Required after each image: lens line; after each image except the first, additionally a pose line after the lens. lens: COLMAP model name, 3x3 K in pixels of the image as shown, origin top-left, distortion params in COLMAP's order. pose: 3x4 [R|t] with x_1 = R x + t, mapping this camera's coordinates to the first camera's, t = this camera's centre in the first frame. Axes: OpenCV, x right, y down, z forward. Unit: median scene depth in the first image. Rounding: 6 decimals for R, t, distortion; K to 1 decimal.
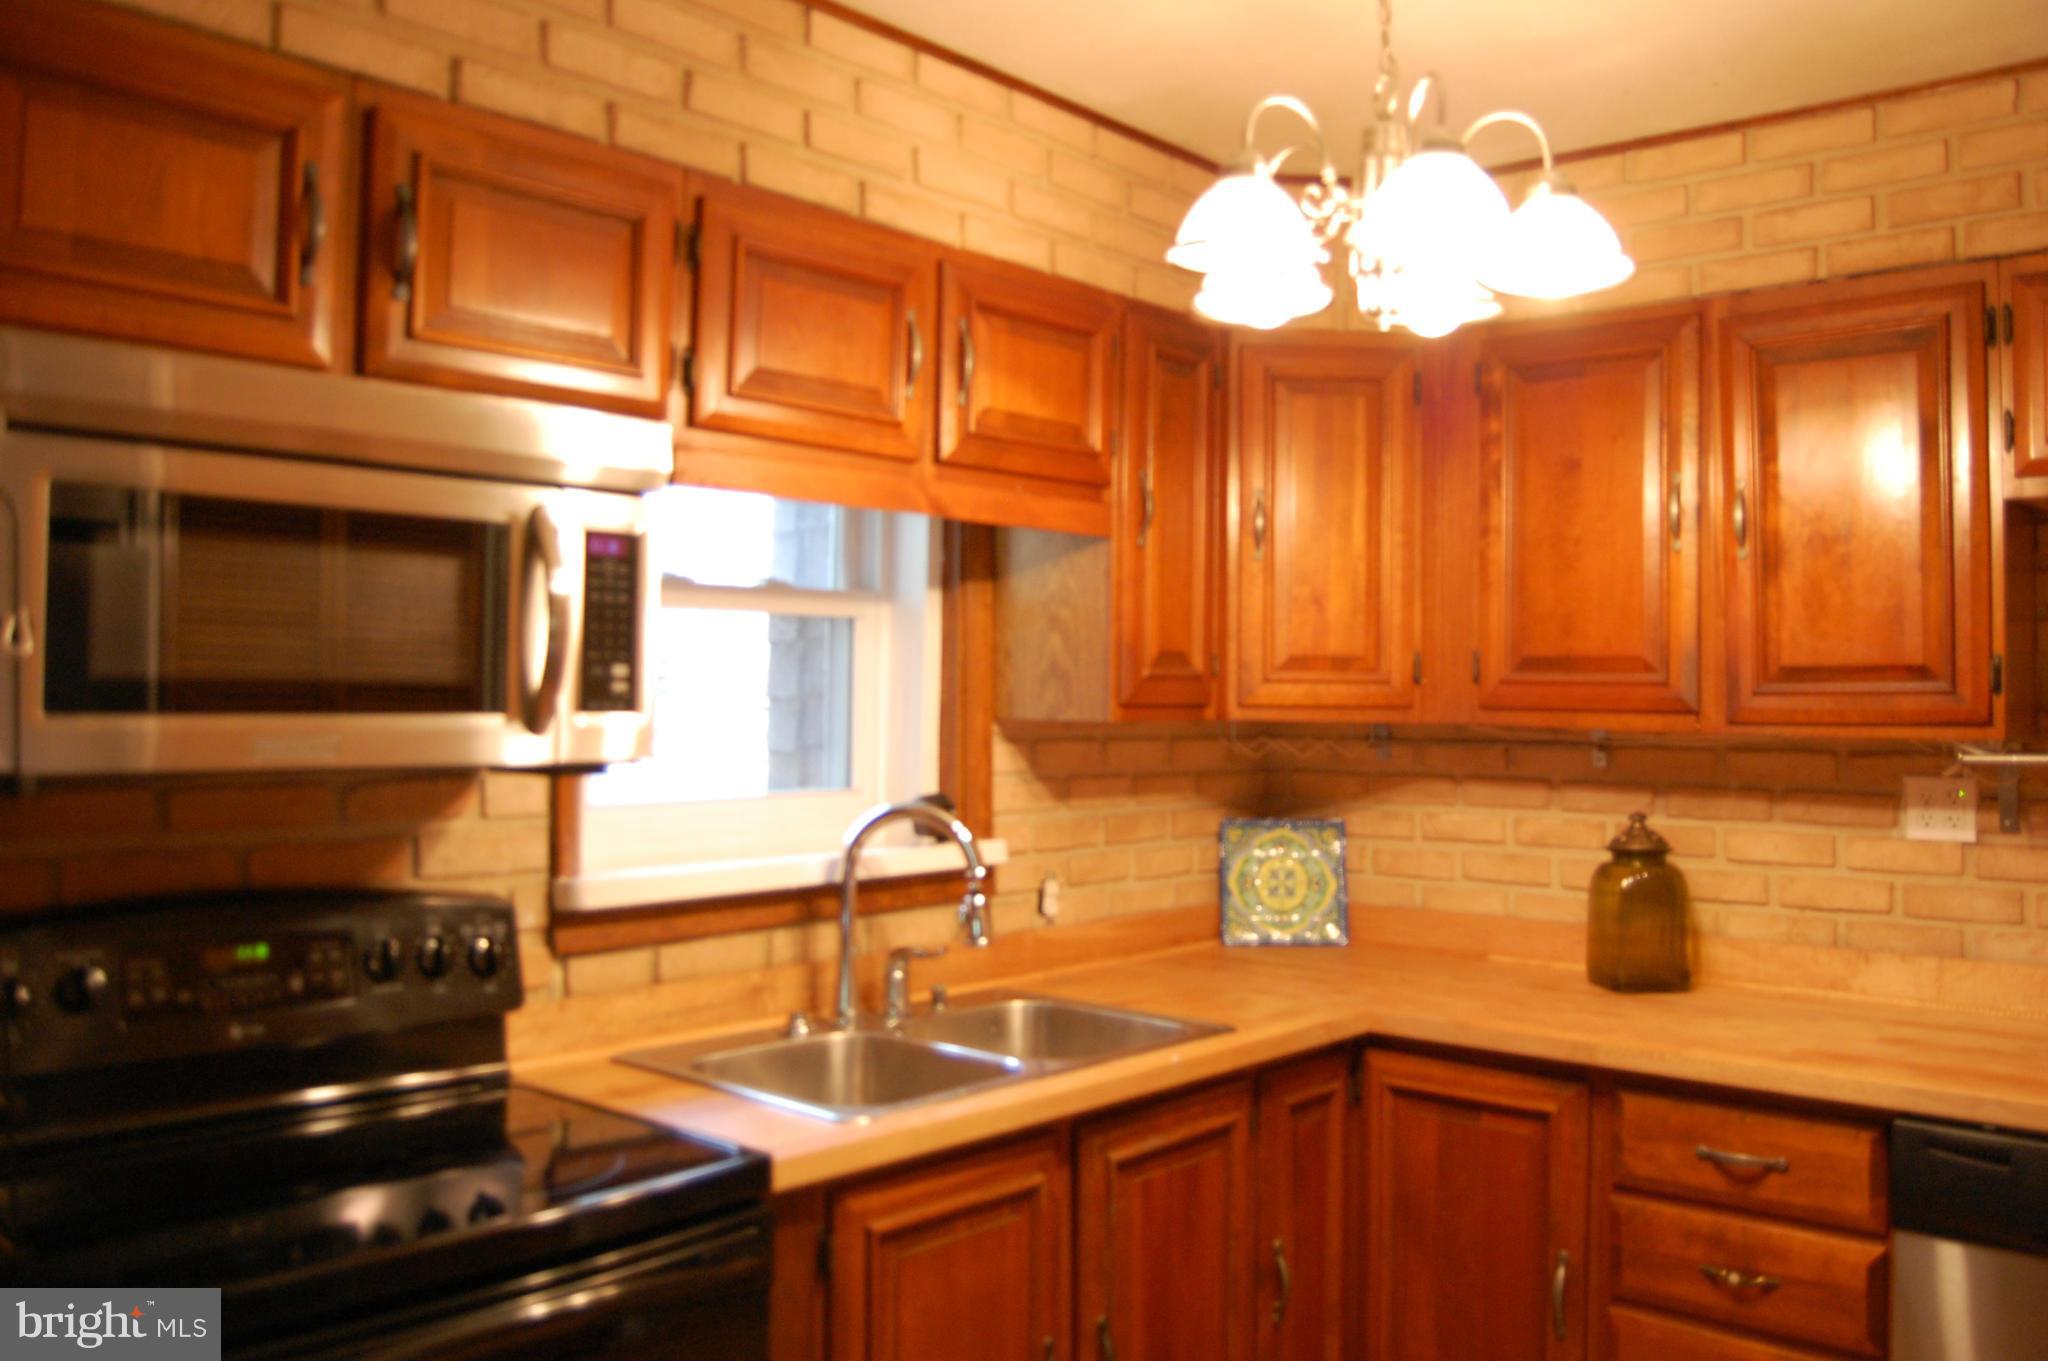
lens RADIAL K [[1630.1, 0, 1064.8], [0, 1630.1, 669.0], [0, 0, 1]] dist [-0.069154, 0.011757]
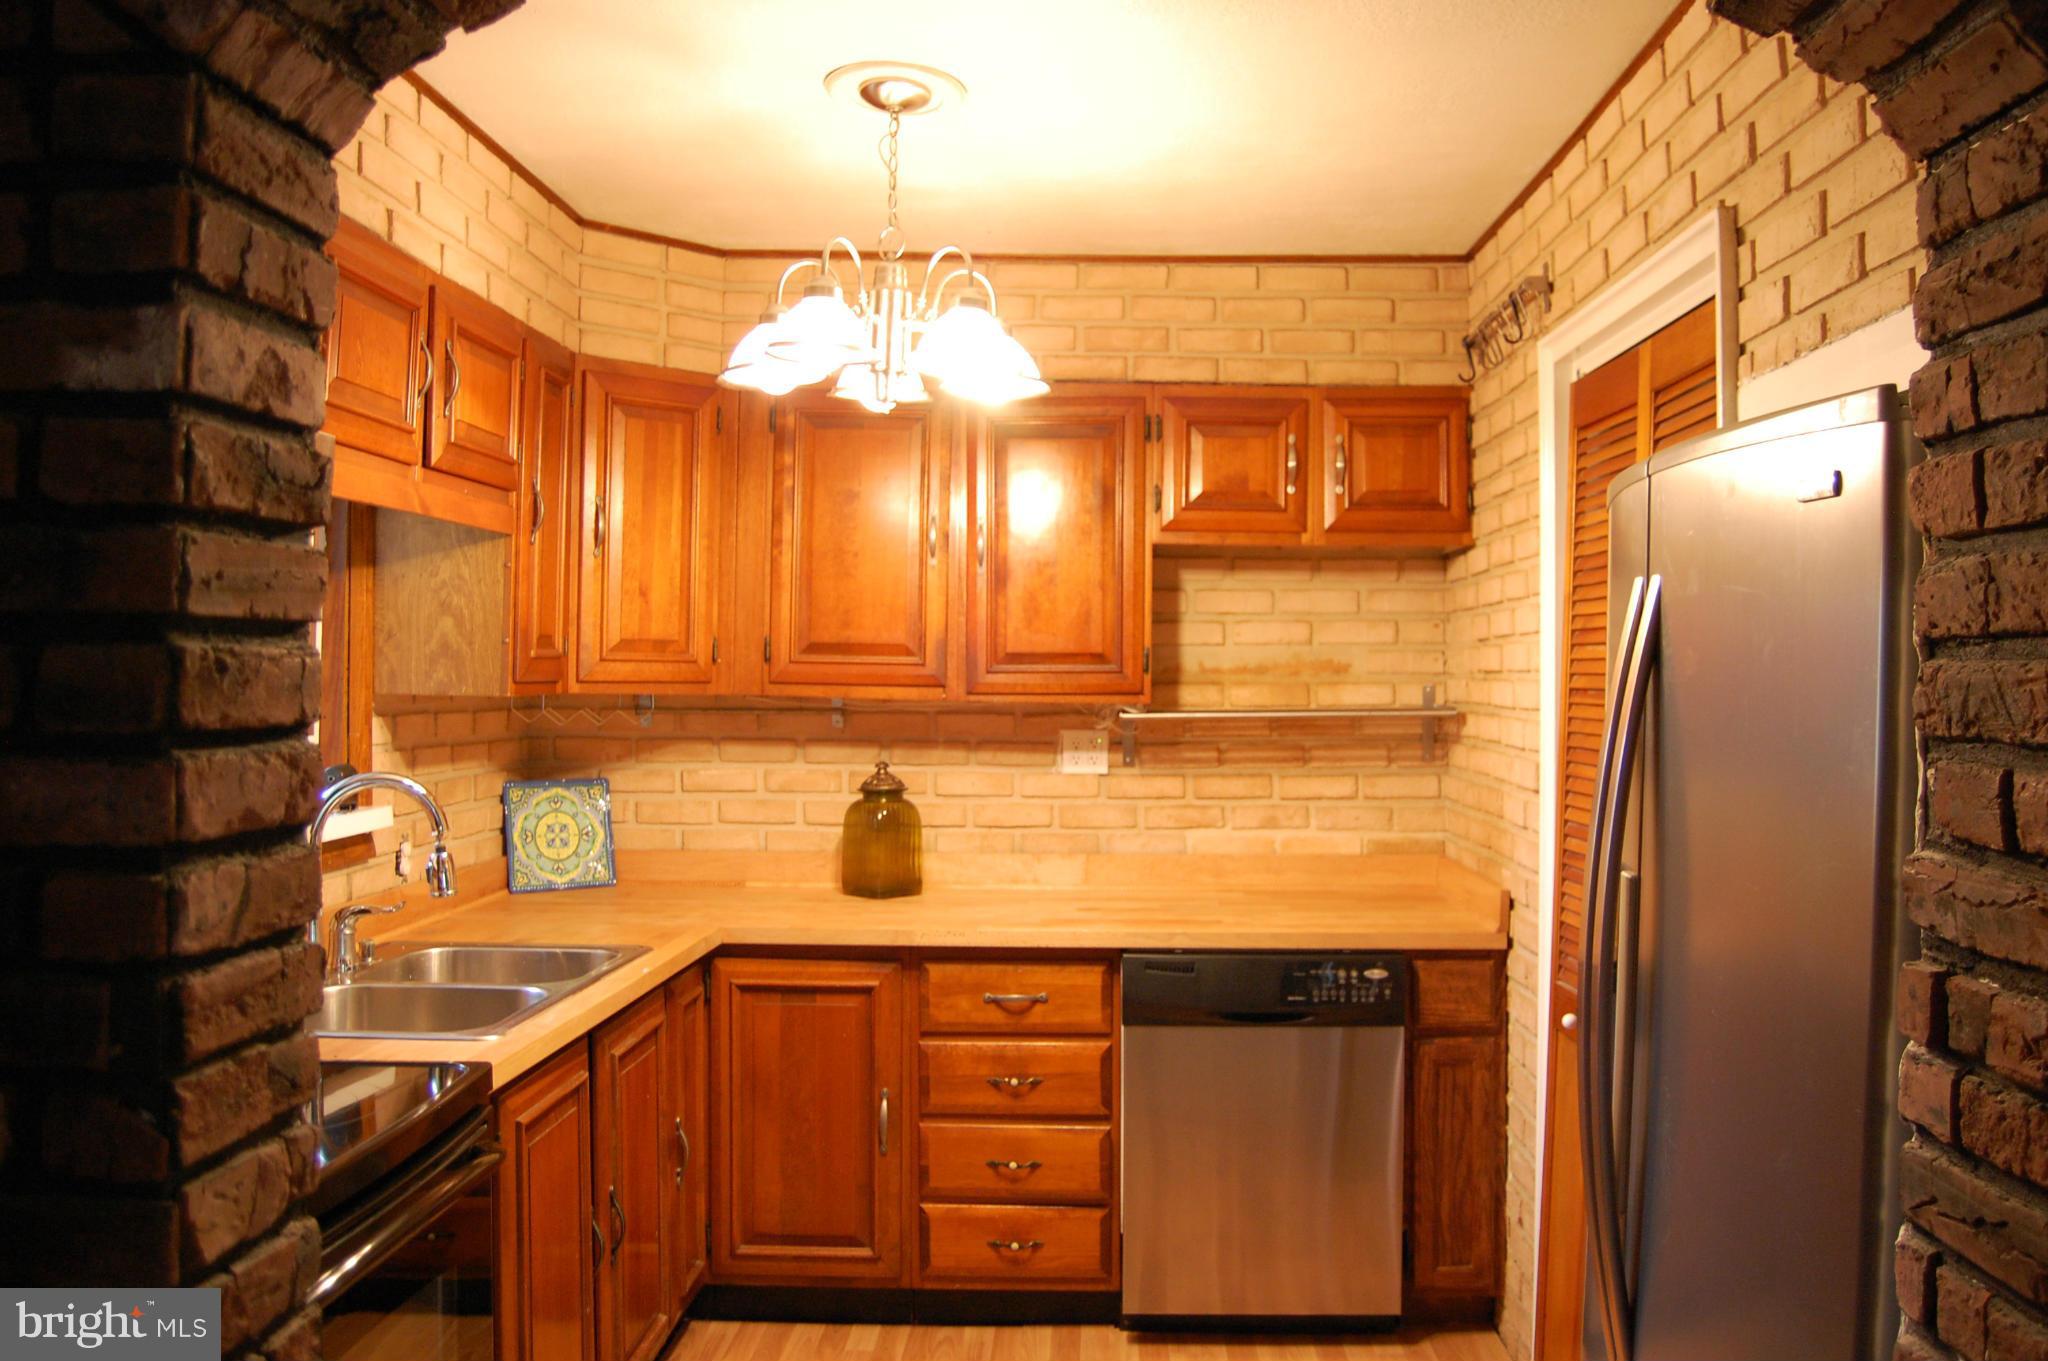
lens RADIAL K [[1630.1, 0, 1064.8], [0, 1630.1, 669.0], [0, 0, 1]] dist [-0.069154, 0.011757]
pose [[0.771366, 0.000404, 0.636392, -0.388200], [-0.014229, 0.999761, 0.016612, -0.010996], [-0.636233, -0.021869, 0.771187, -0.118663]]
